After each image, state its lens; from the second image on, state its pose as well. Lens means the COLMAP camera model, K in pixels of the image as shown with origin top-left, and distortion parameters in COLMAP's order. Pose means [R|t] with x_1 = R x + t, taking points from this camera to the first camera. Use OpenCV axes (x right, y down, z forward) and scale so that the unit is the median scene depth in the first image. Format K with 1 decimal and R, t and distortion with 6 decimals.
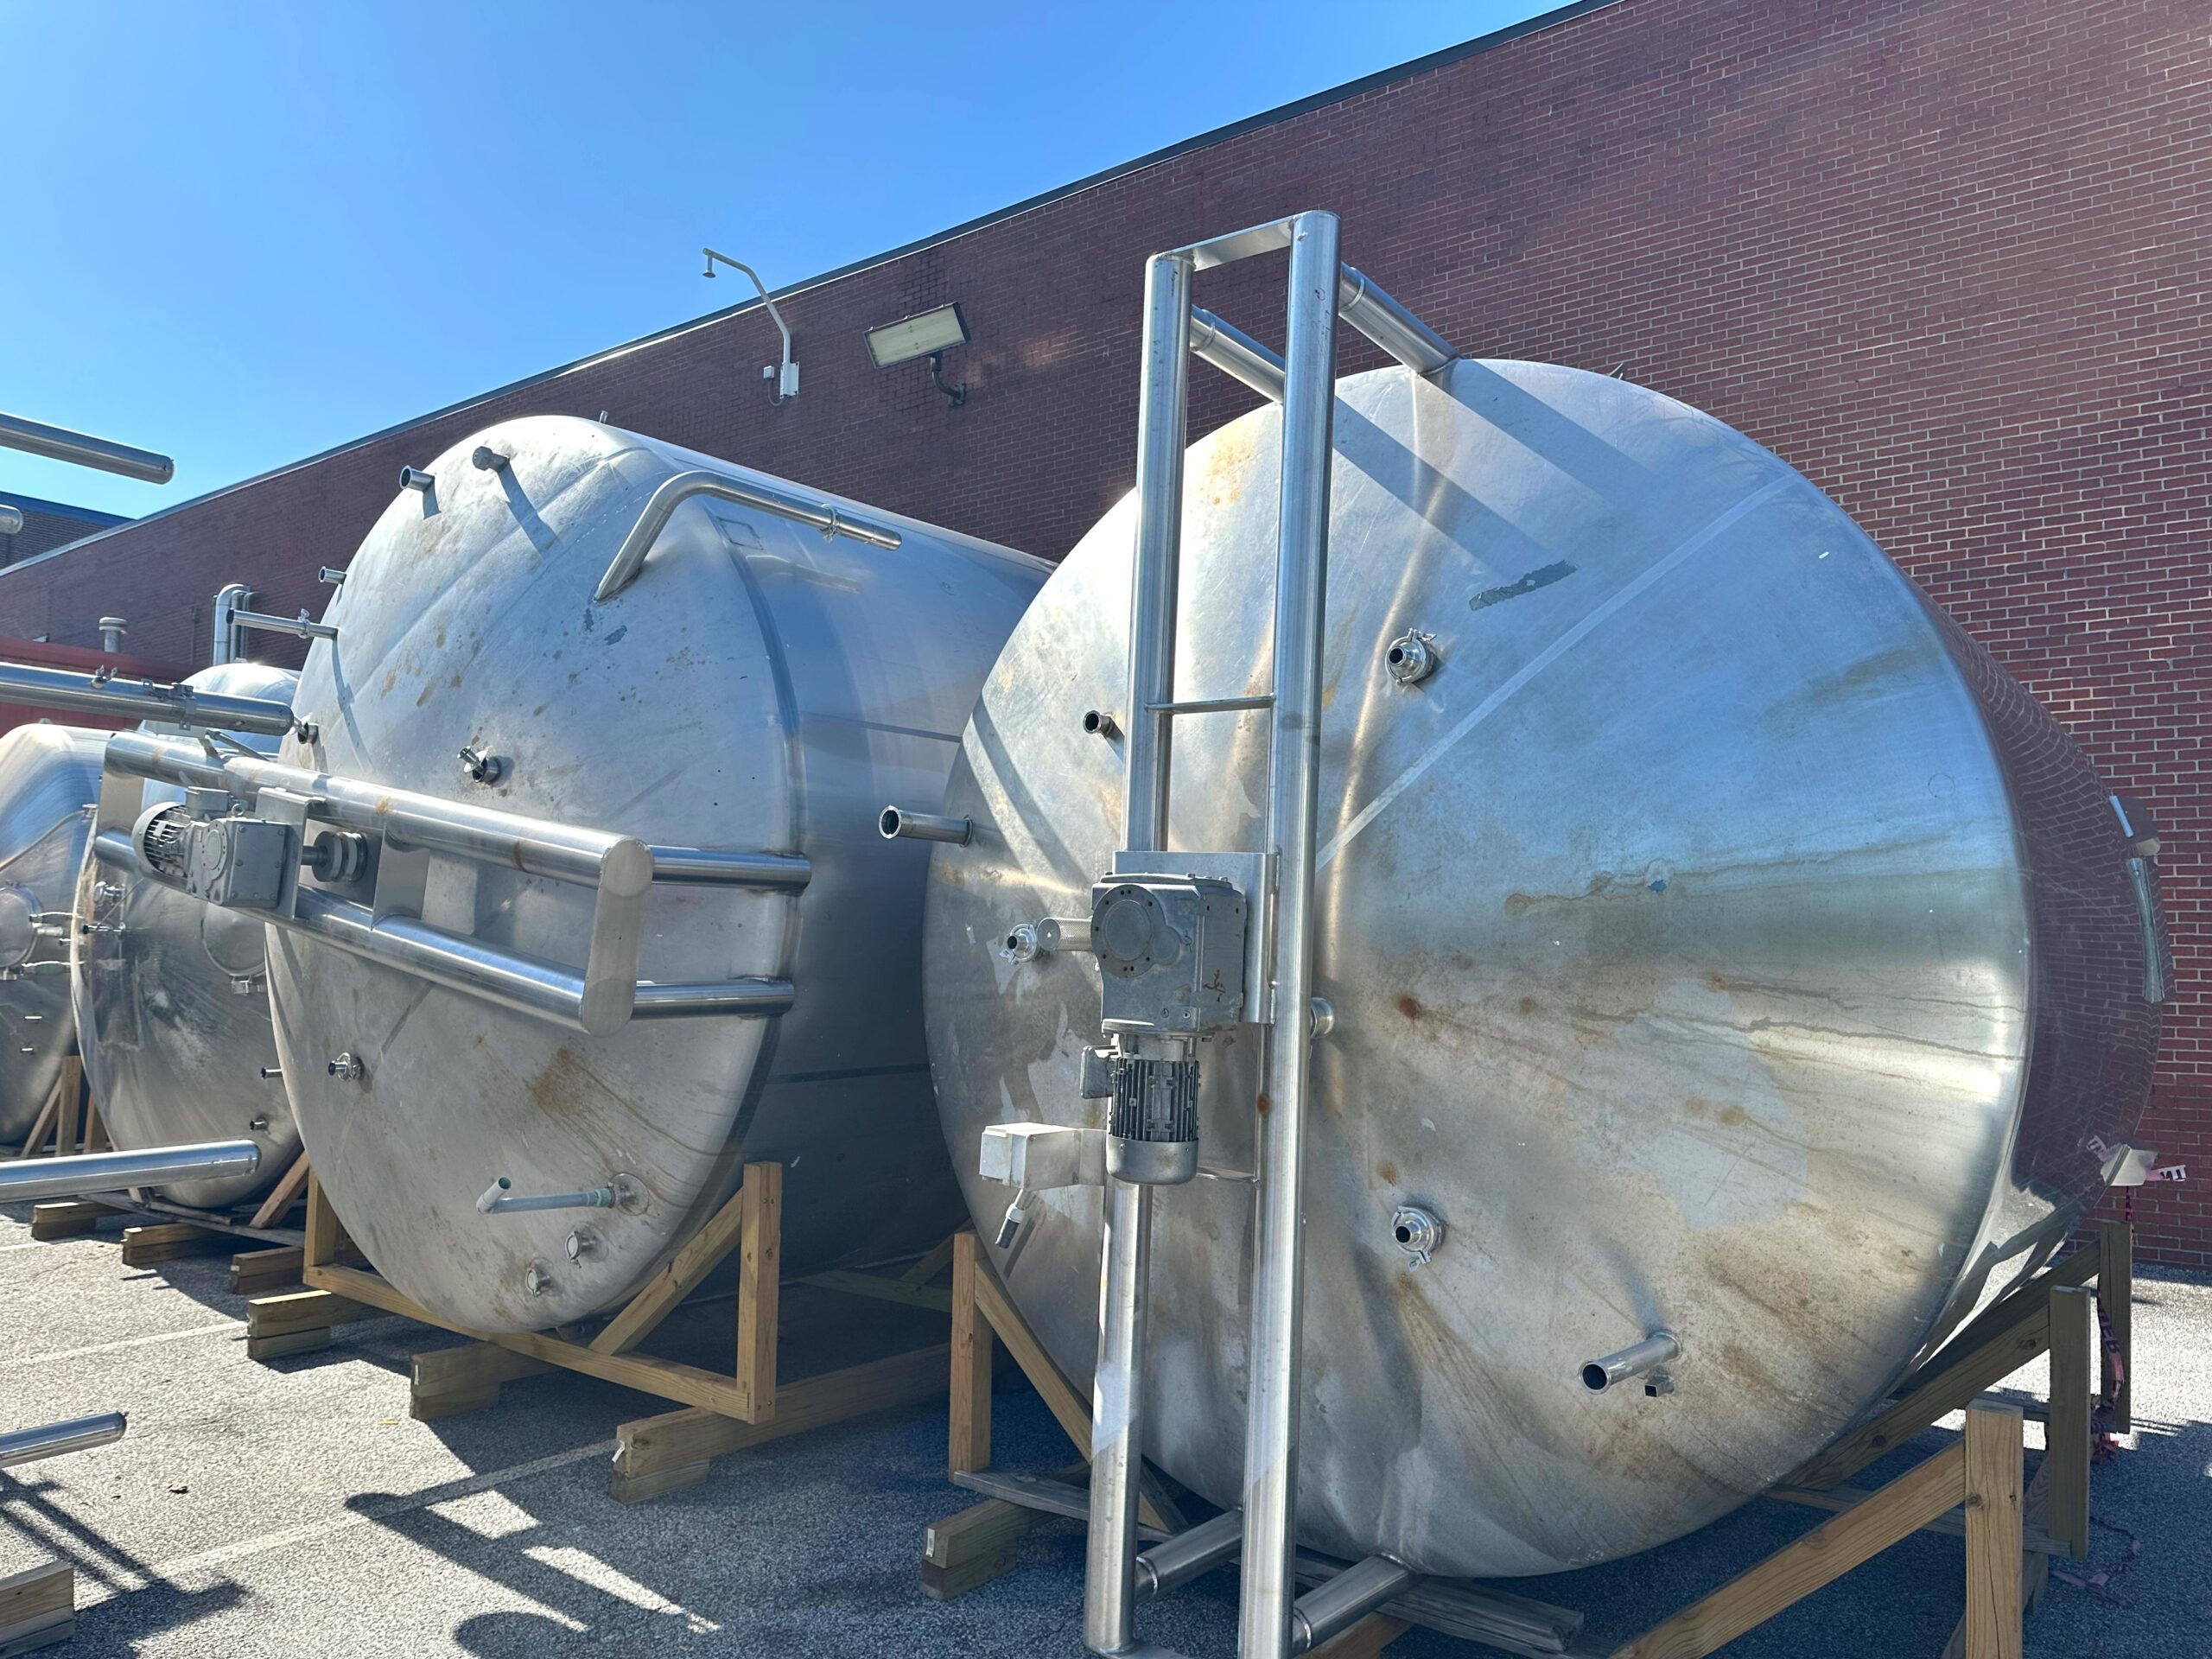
lens RADIAL K [[1516.9, 0, 1125.0], [0, 1516.9, 841.4], [0, 0, 1]] dist [0.160366, -0.255288]
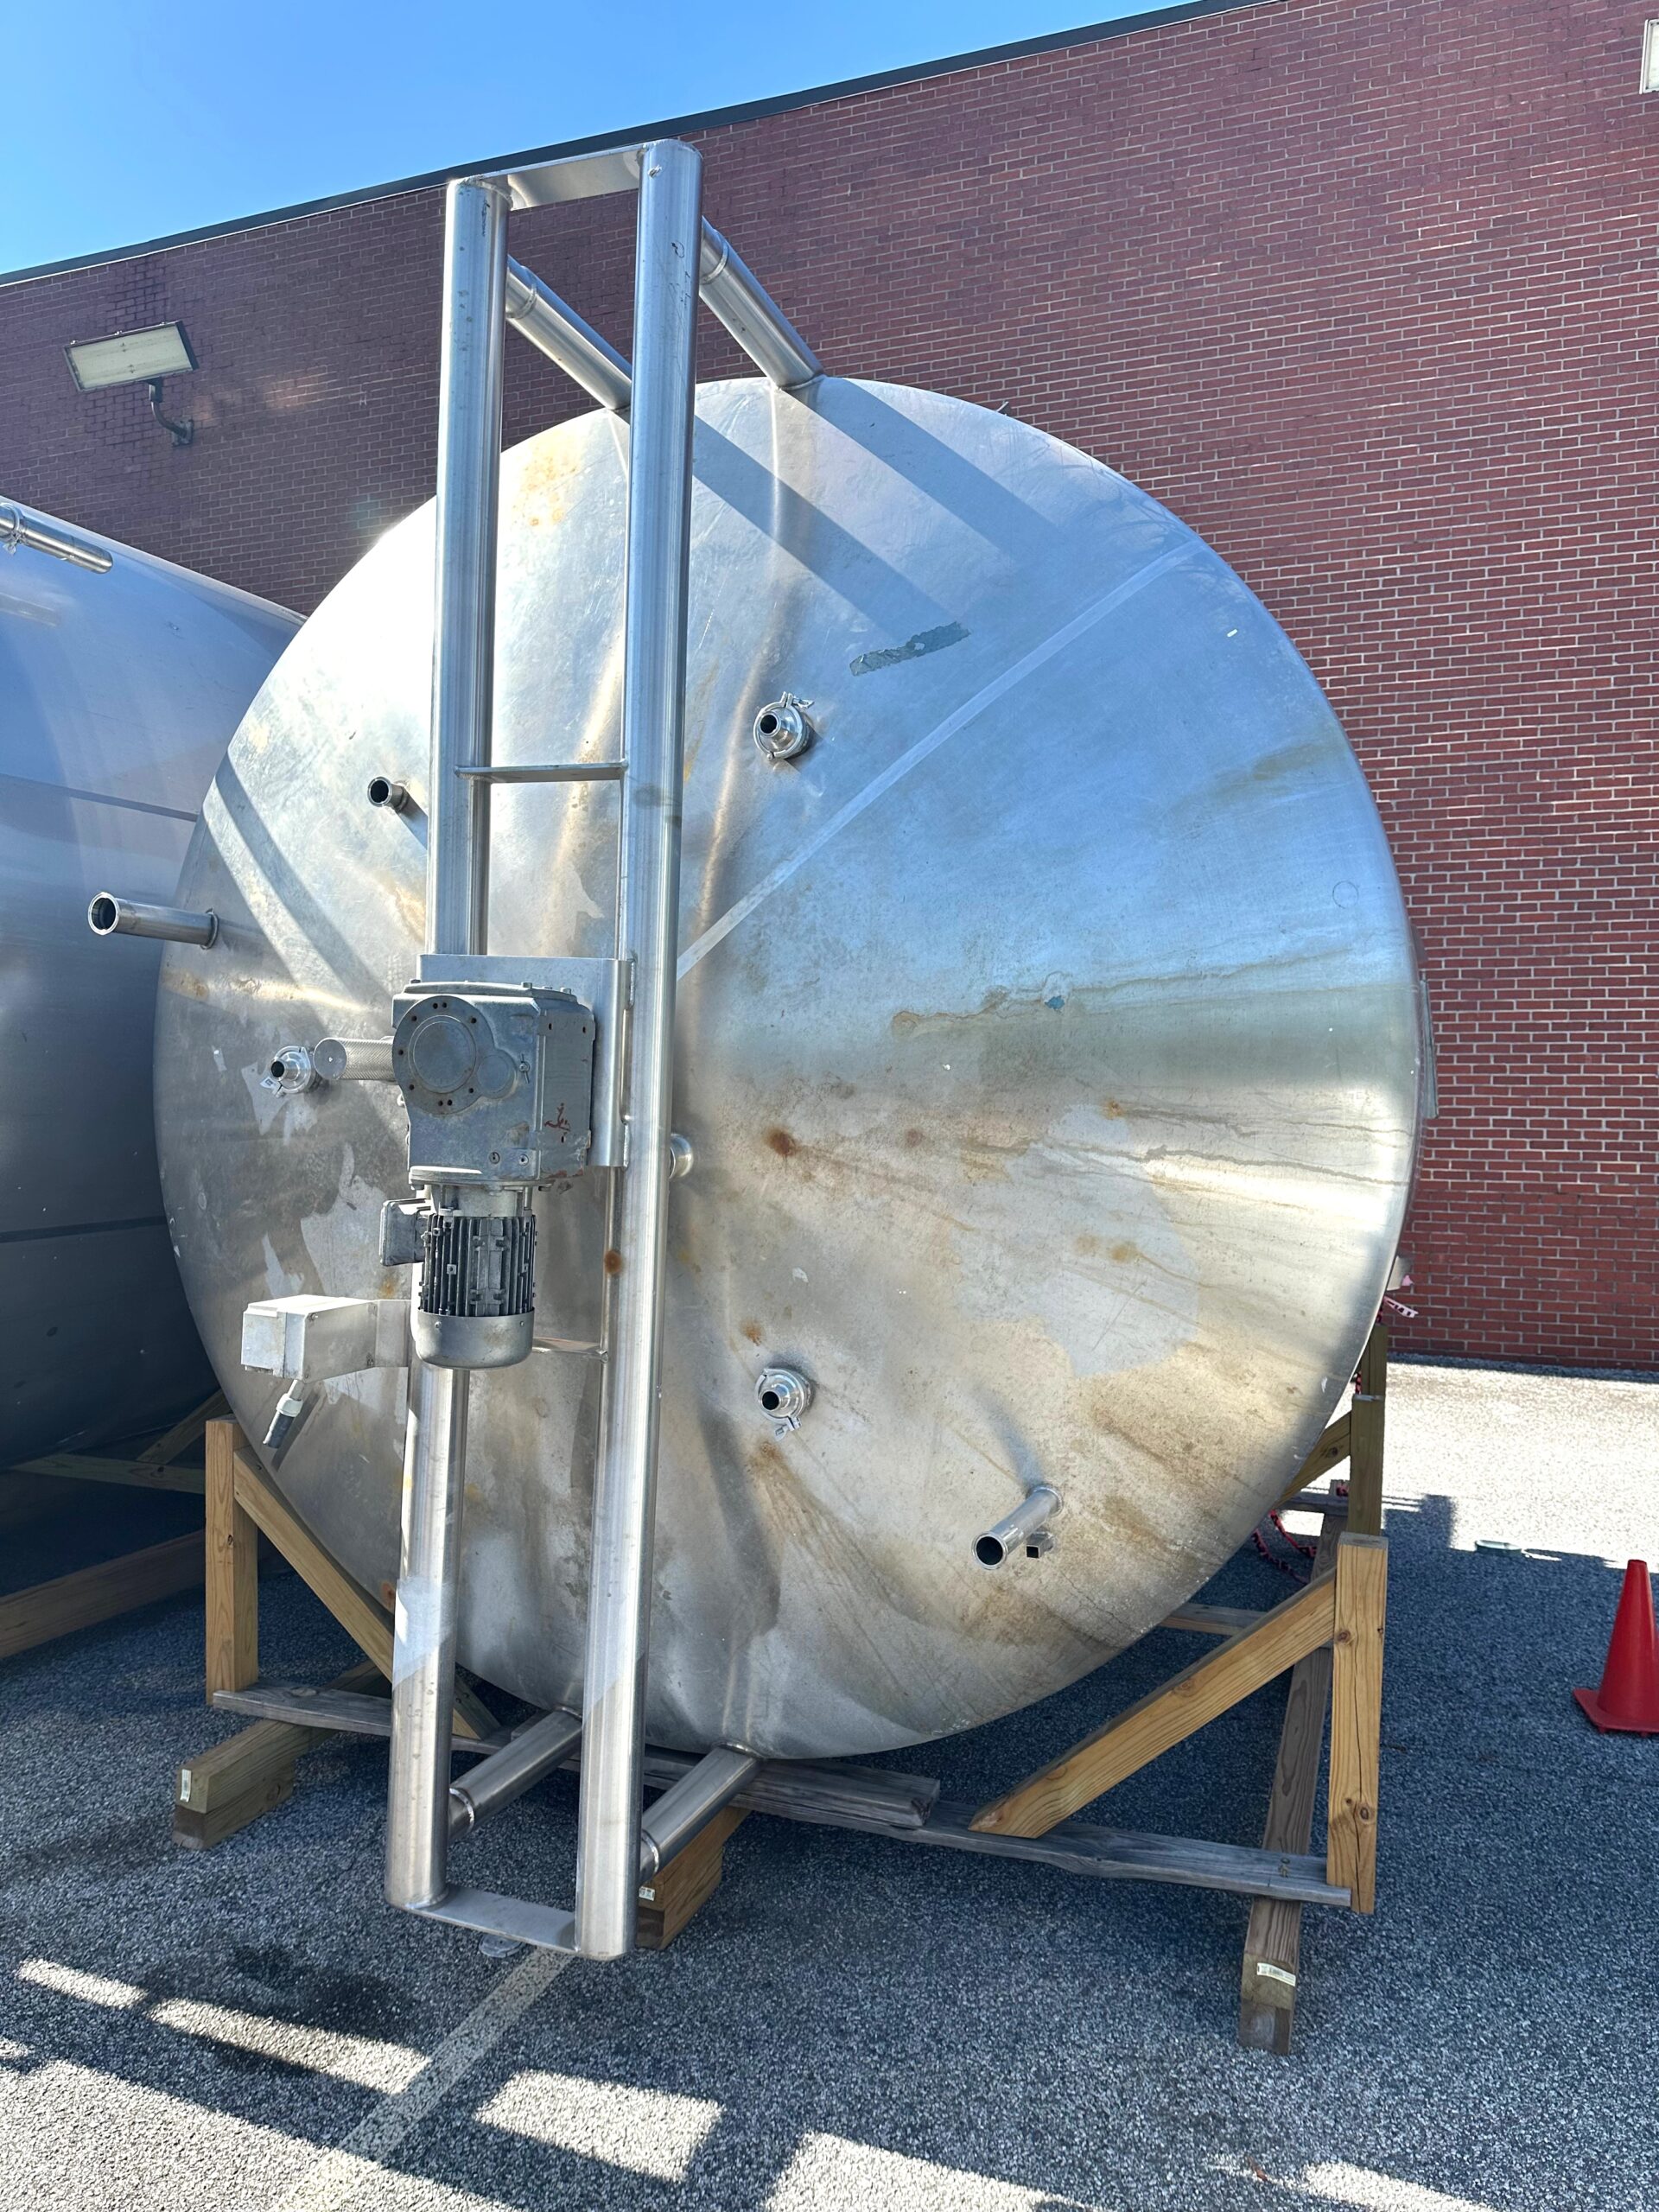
lens RADIAL K [[1516.9, 0, 829.5], [0, 1516.9, 1106.0], [0, 0, 1]] dist [0.160366, -0.255288]
pose [[0.961383, -0.010916, 0.274999, -0.021816], [-0.014454, 0.995832, 0.090058, 0.010115], [-0.274836, -0.090555, 0.957217, 0.169014]]
